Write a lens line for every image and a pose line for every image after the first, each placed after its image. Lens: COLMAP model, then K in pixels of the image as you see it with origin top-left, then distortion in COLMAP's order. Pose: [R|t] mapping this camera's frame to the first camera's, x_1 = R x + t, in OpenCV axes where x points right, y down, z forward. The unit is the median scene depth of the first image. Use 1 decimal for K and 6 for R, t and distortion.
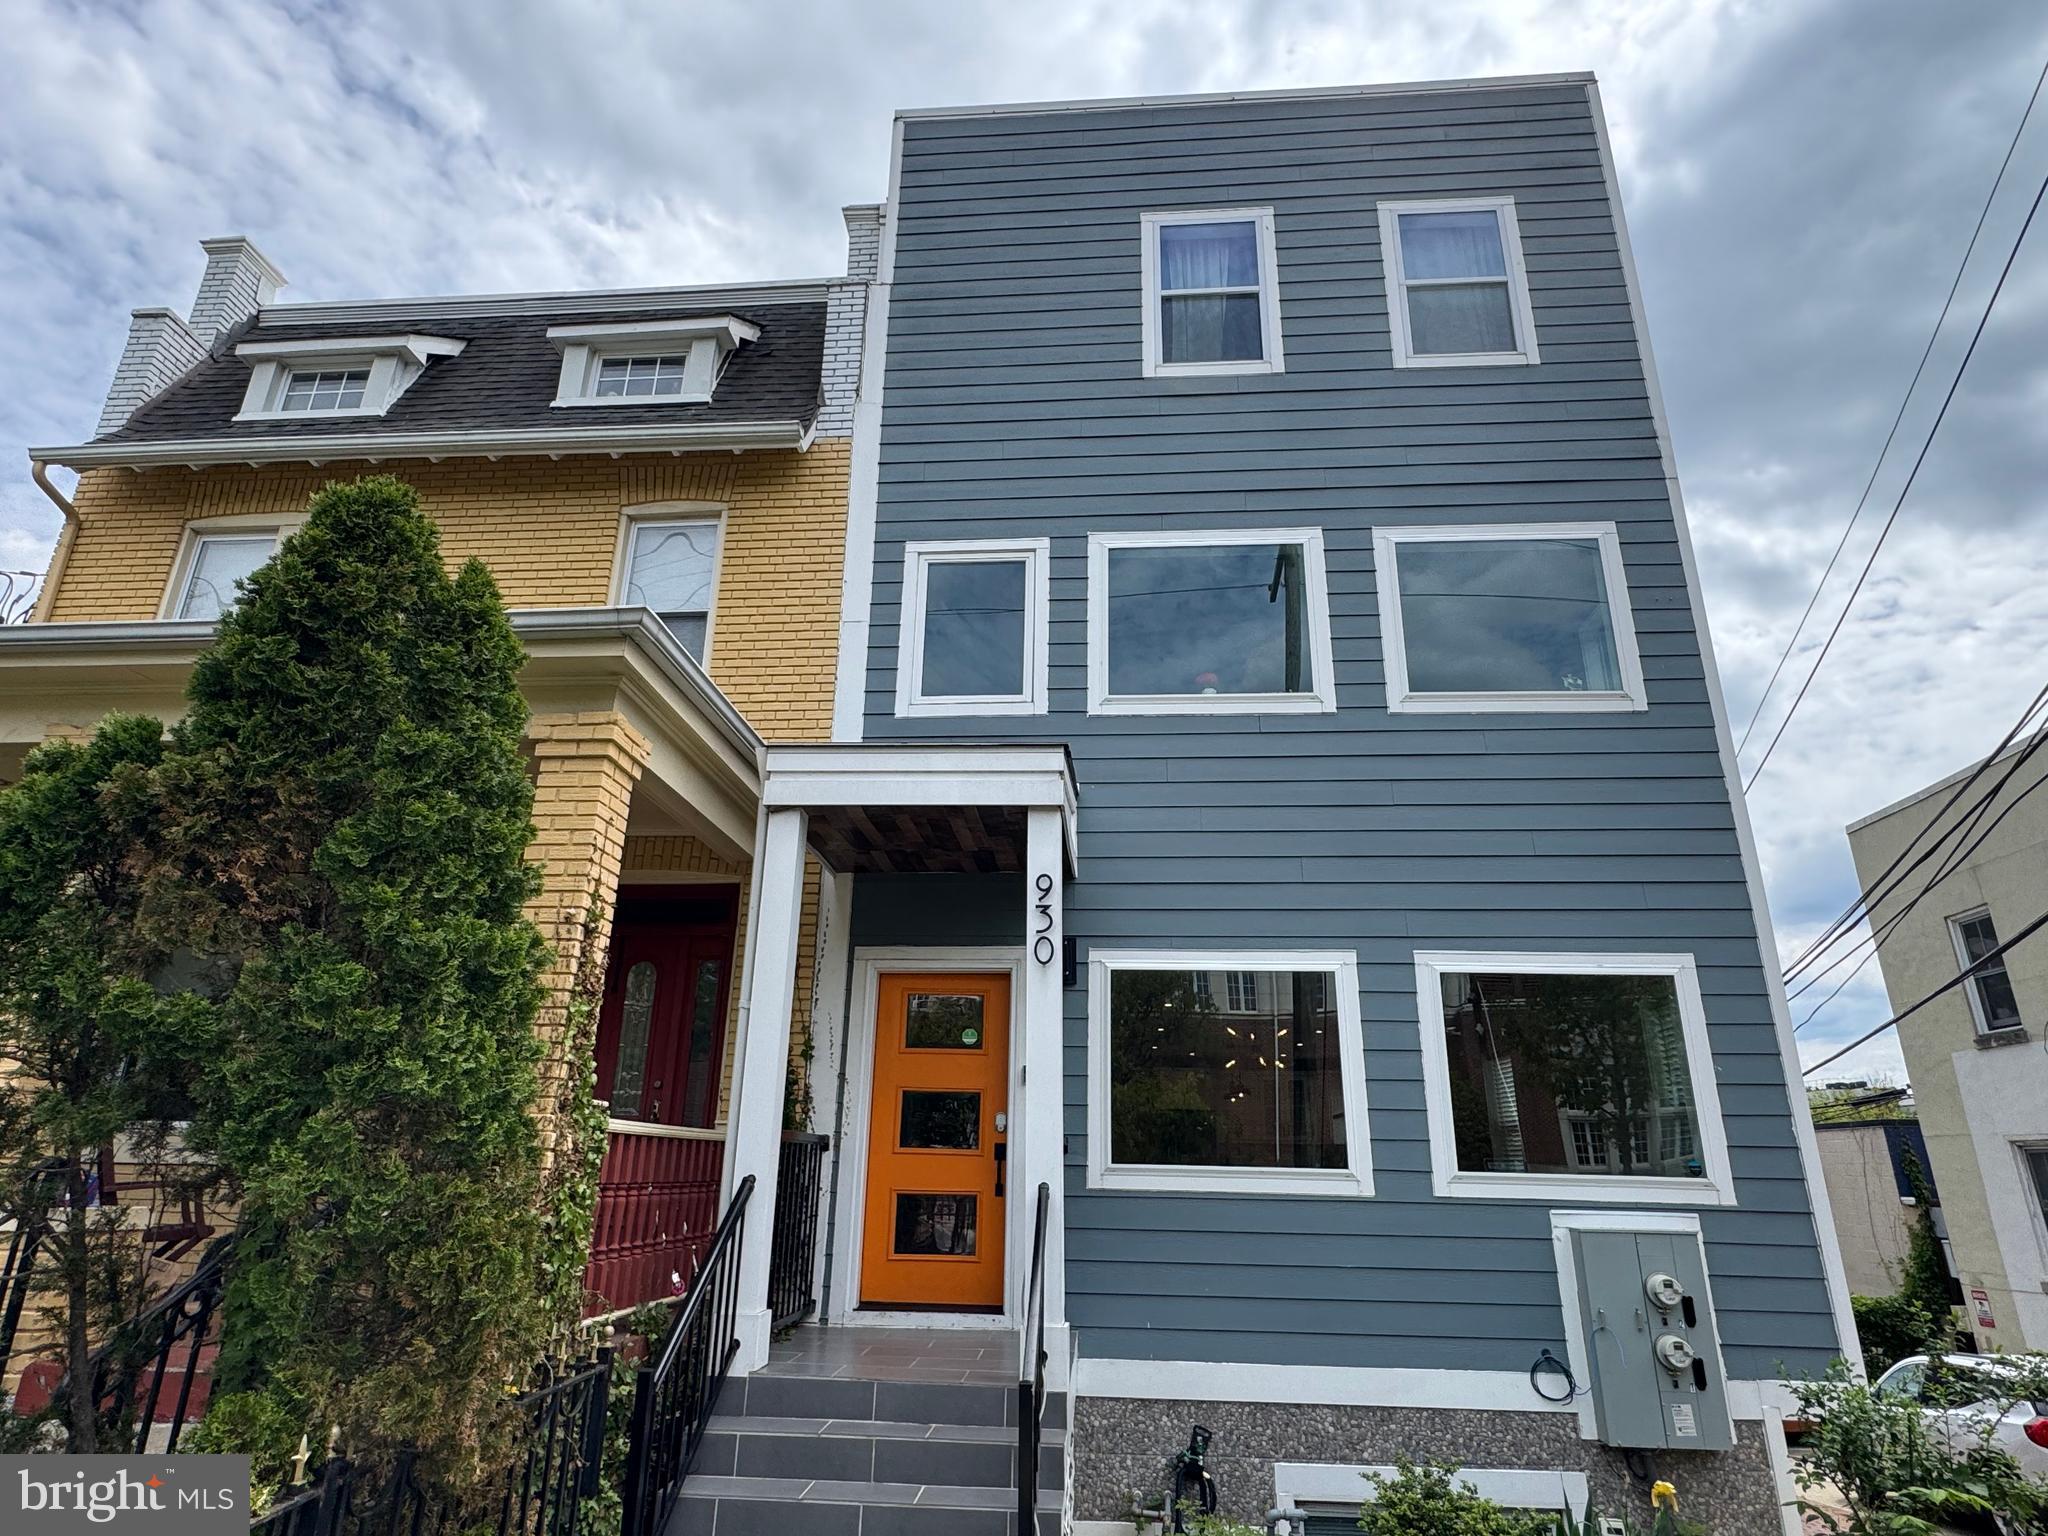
lens RADIAL K [[1129.0, 0, 1028.3], [0, 1129.0, 765.8], [0, 0, 1]] dist [-0.003498, -0.000291]
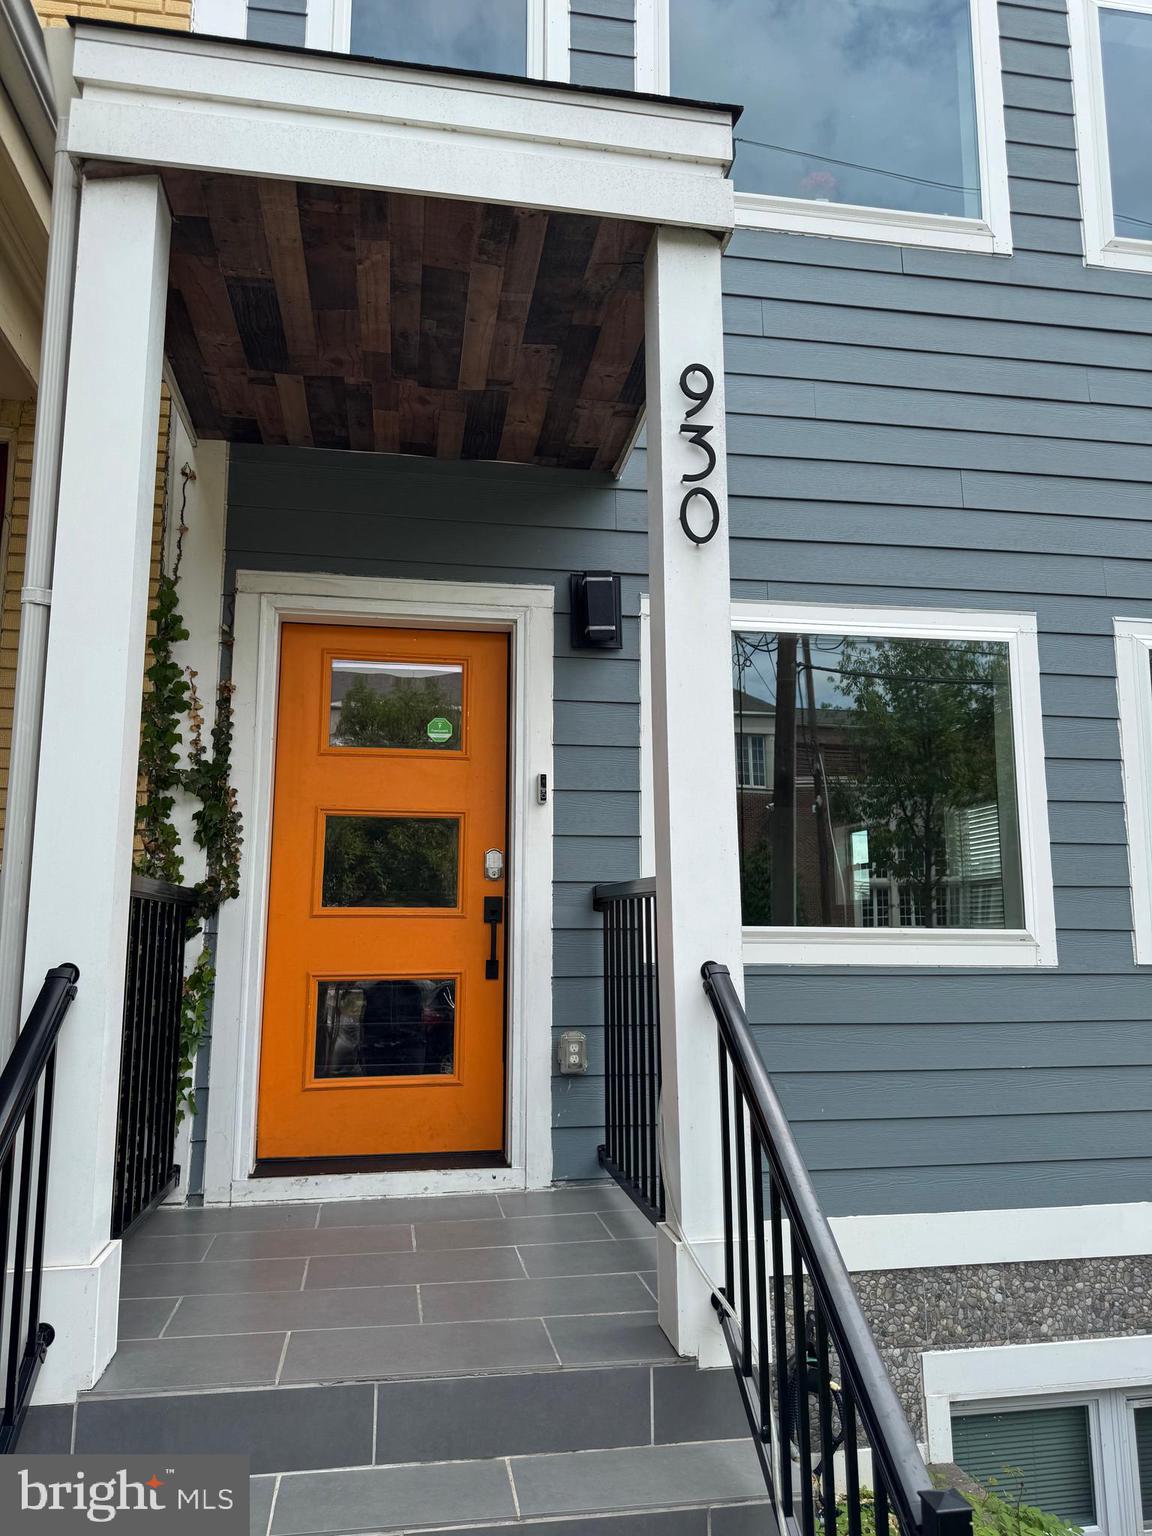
lens RADIAL K [[1075.4, 0, 576.3], [0, 1075.4, 769.9], [0, 0, 1]] dist [0.014067, -0.010252]
pose [[0.969825, 0.017070, 0.243203, -0.132618], [-0.062874, 0.981314, 0.181849, 0.168187], [-0.235554, -0.191653, 0.952777, 0.479305]]
